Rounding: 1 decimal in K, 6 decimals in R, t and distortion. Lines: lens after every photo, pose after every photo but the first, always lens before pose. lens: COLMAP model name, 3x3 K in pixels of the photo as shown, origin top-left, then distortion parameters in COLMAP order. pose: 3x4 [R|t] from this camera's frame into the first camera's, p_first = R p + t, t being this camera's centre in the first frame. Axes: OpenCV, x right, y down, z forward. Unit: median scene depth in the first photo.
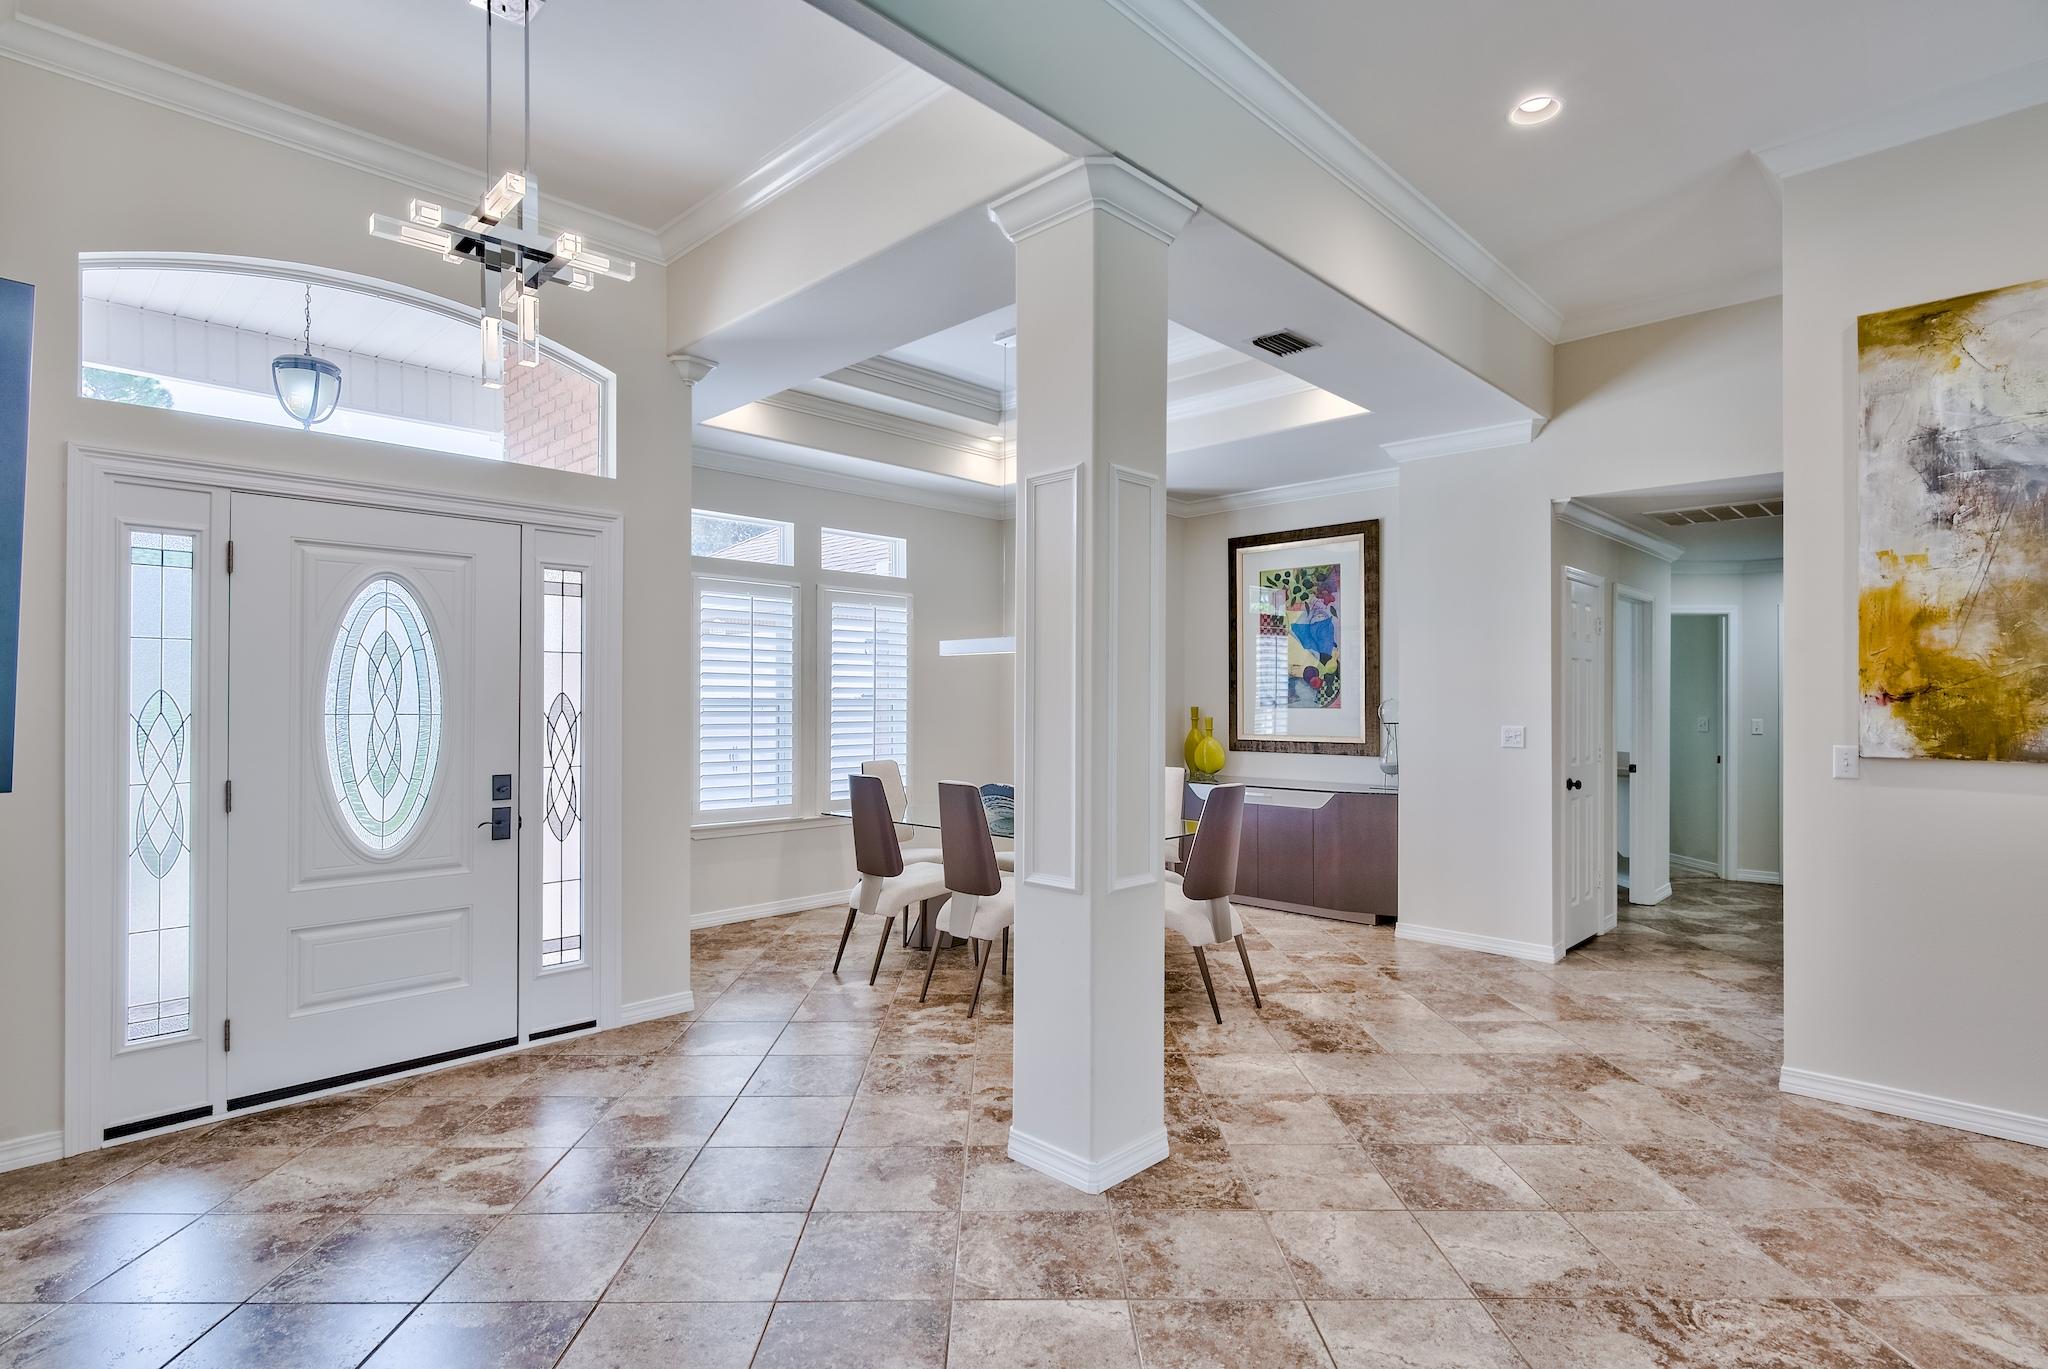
lens RADIAL K [[999.4, 0, 1025.4], [0, 999.4, 698.7], [0, 0, 1]] dist [-0.009391, 0.002386]
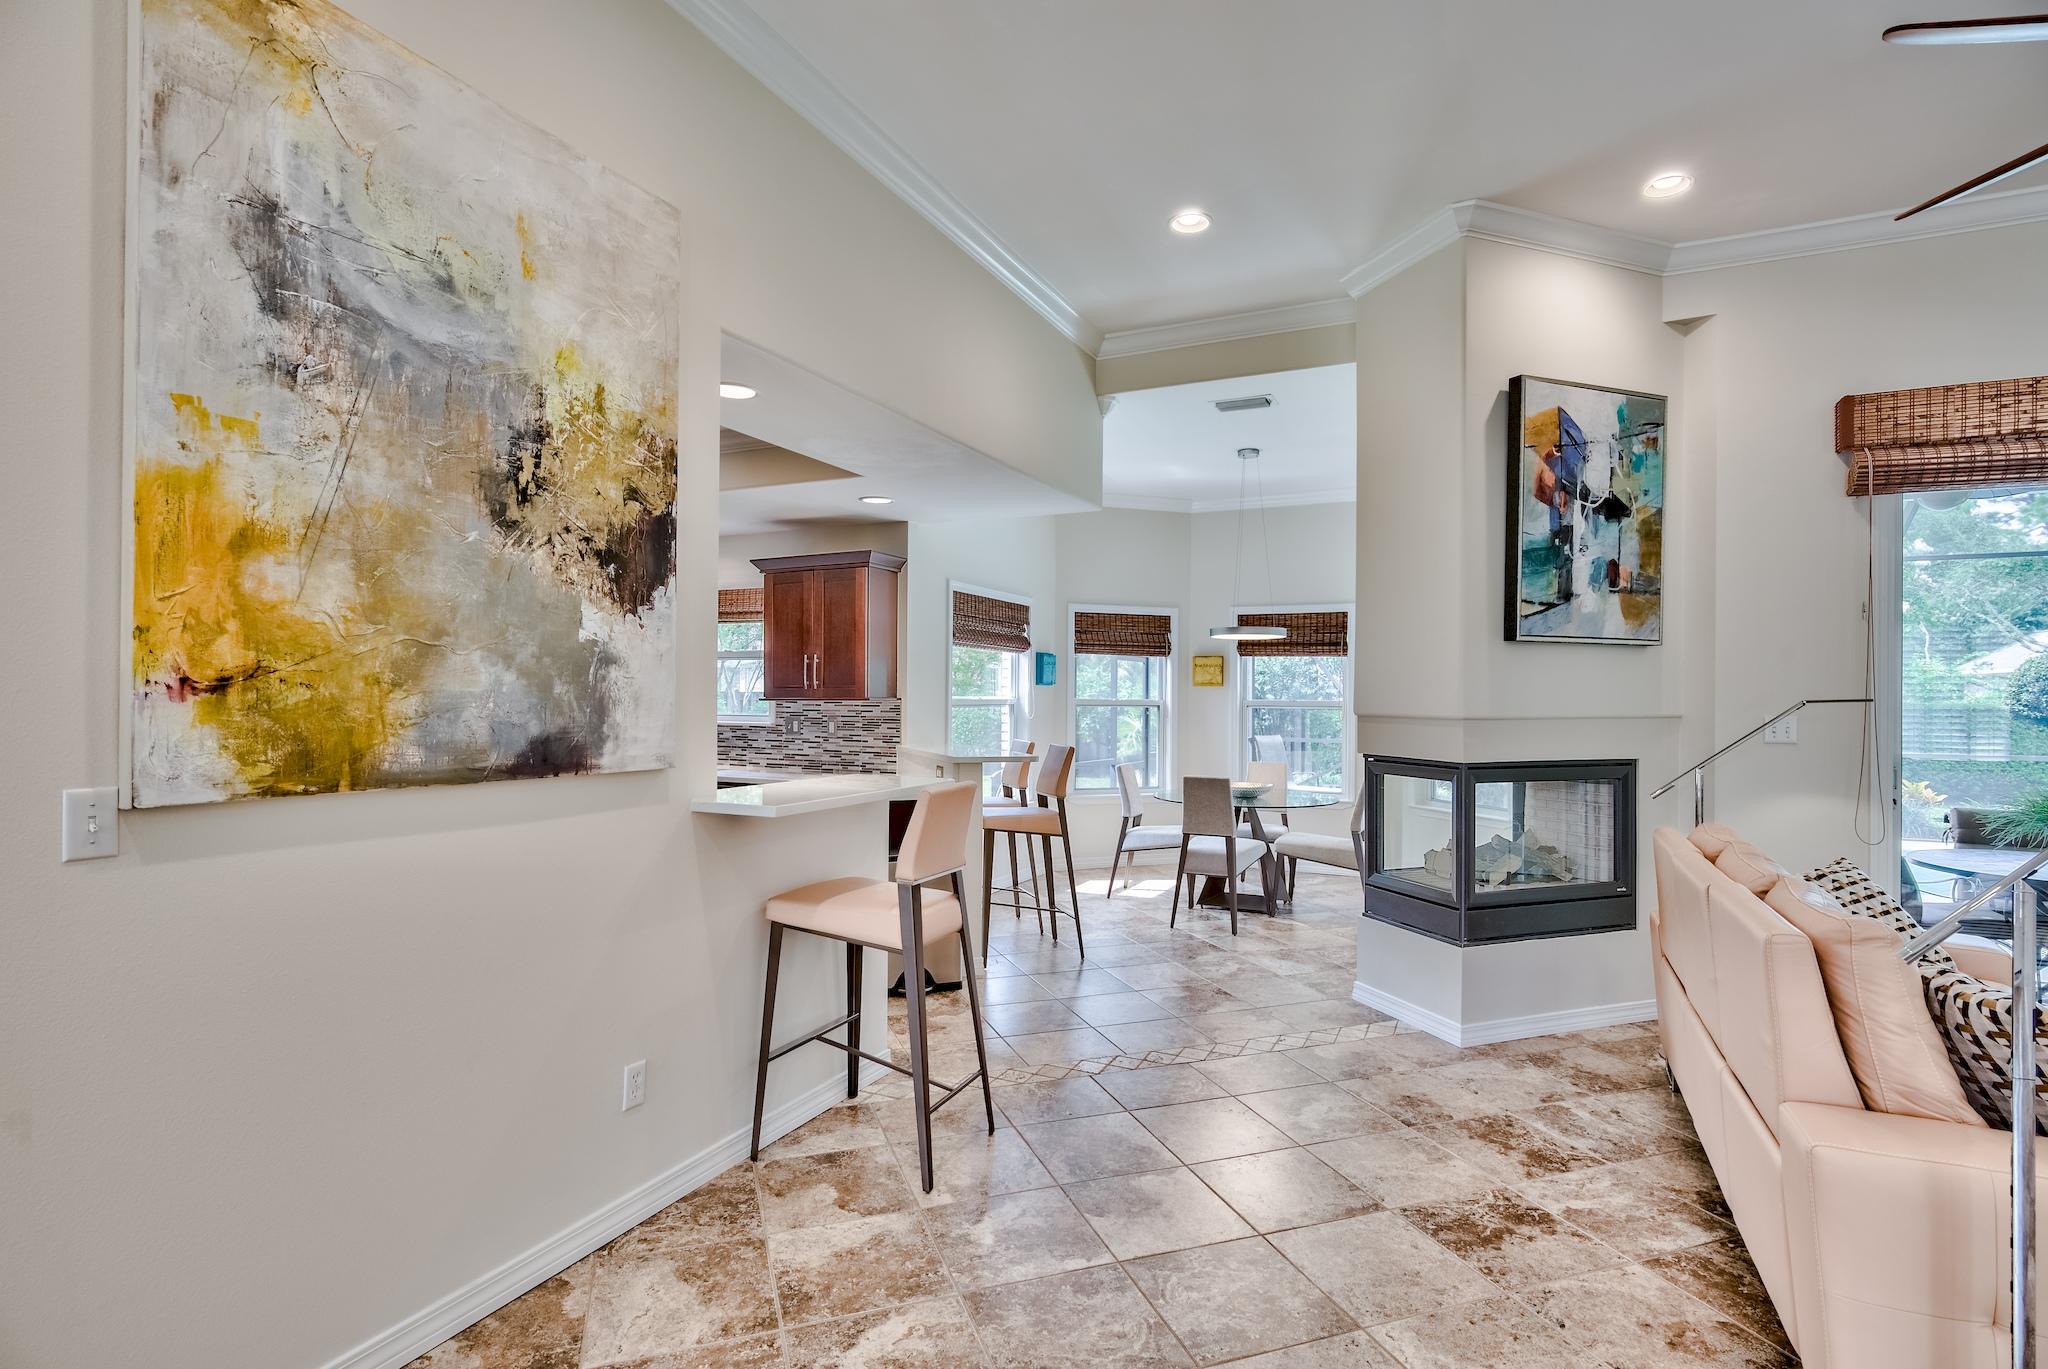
lens RADIAL K [[999.4, 0, 1023.3], [0, 999.4, 691.5], [0, 0, 1]] dist [-0.009391, 0.002386]
pose [[-0.320031, -0.002120, 0.947405, 0.253446], [-0.007566, 0.999971, -0.000318, -0.001485], [-0.947377, -0.007270, -0.320038, 0.766637]]
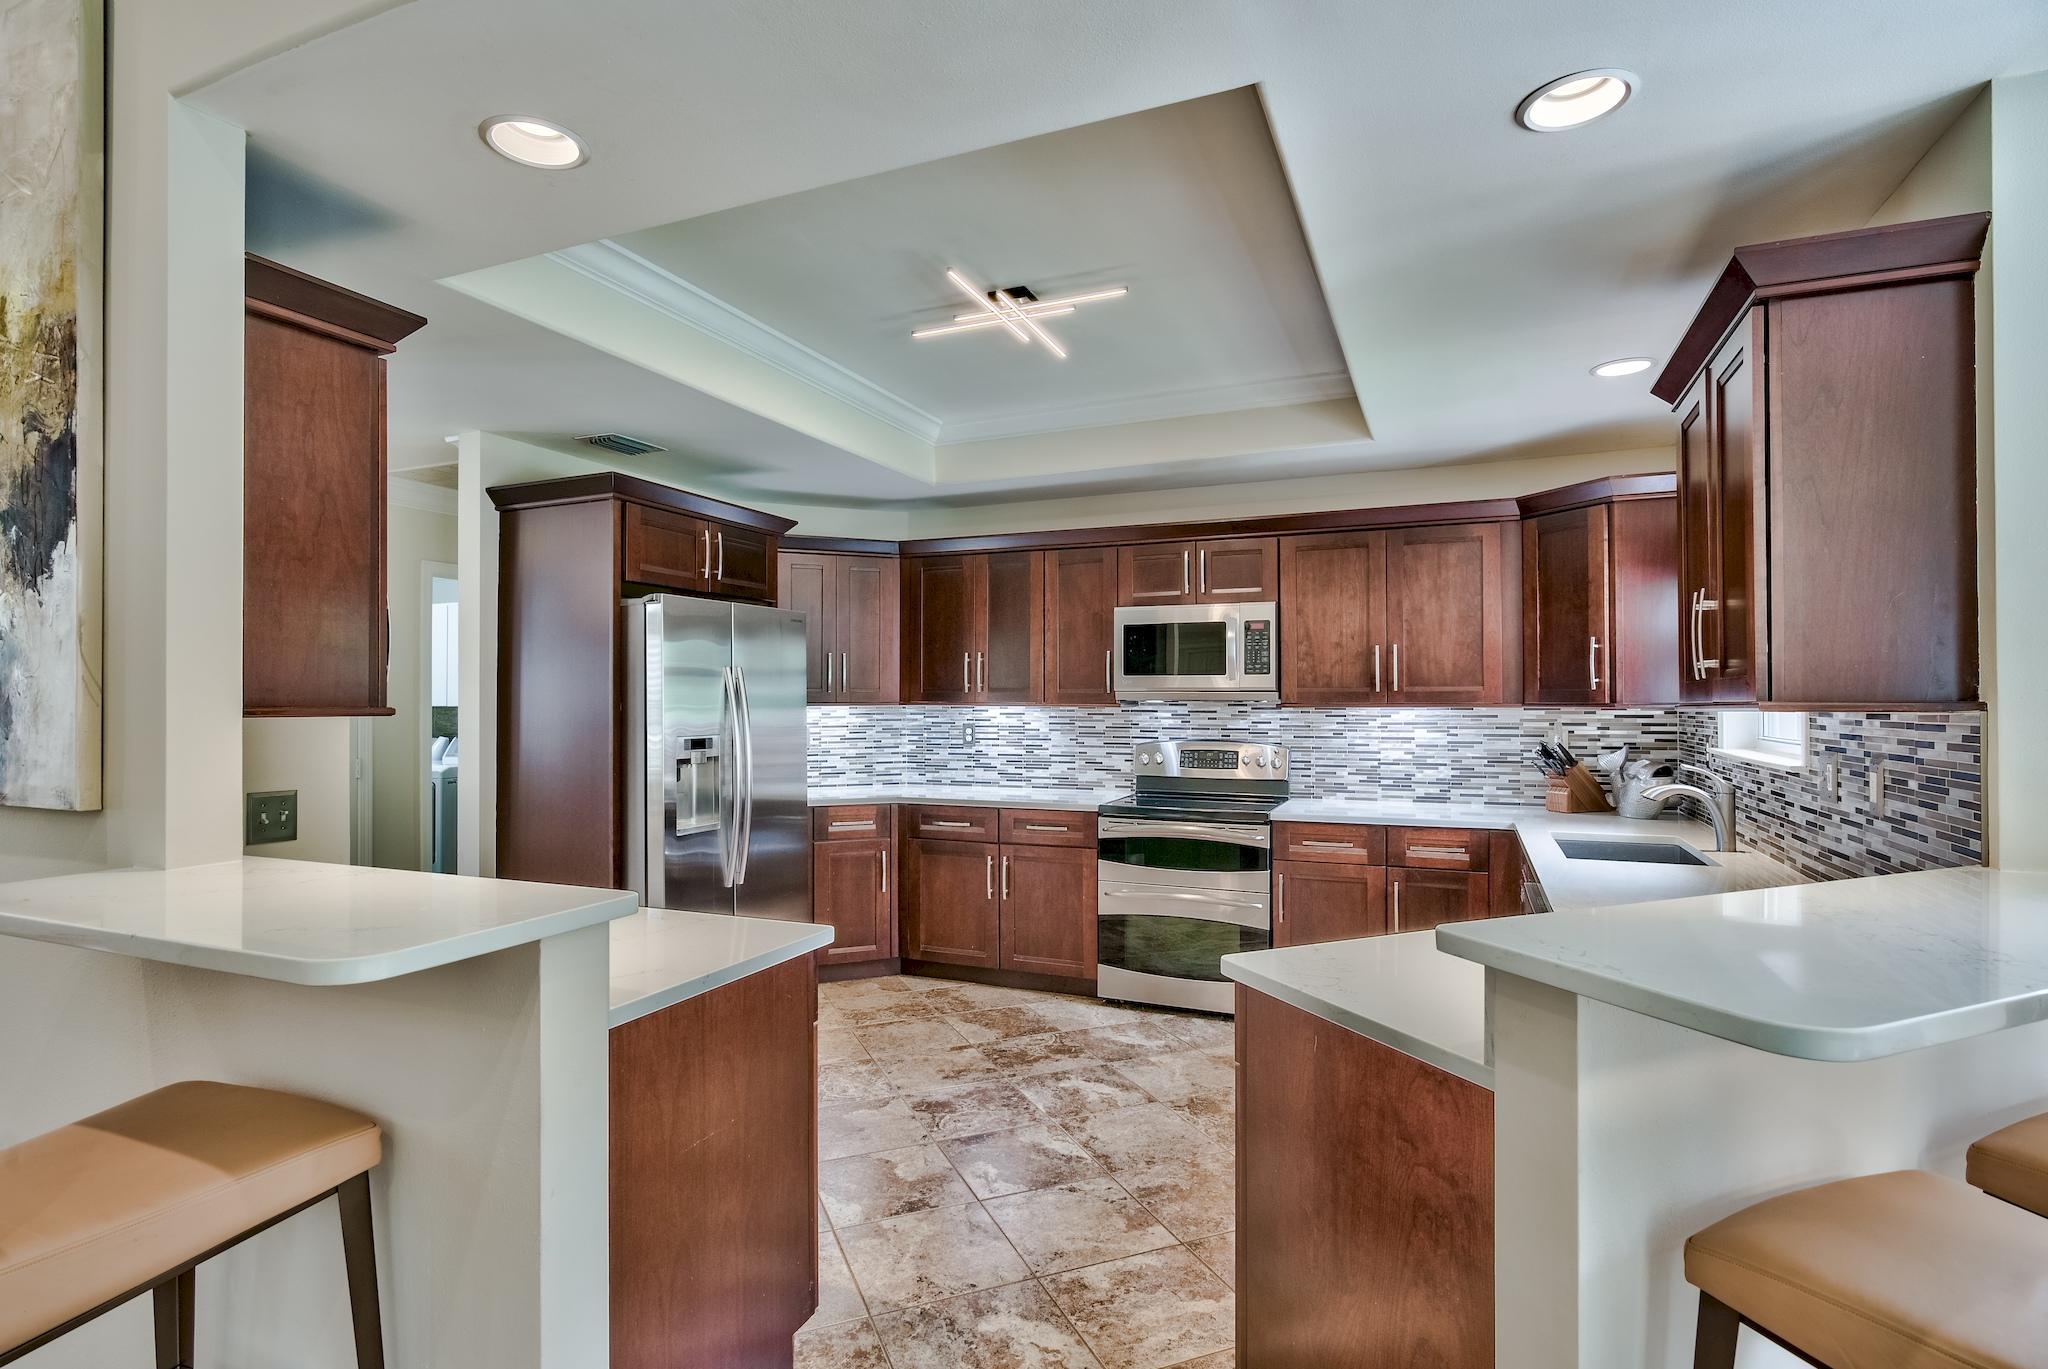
lens RADIAL K [[999.4, 0, 1025.1], [0, 999.4, 691.4], [0, 0, 1]] dist [-0.009391, 0.002386]
pose [[0.932783, -0.003086, 0.360424, 1.396510], [0.007117, 0.999926, -0.009855, 0.007142], [-0.360367, 0.011758, 0.932736, 0.093627]]
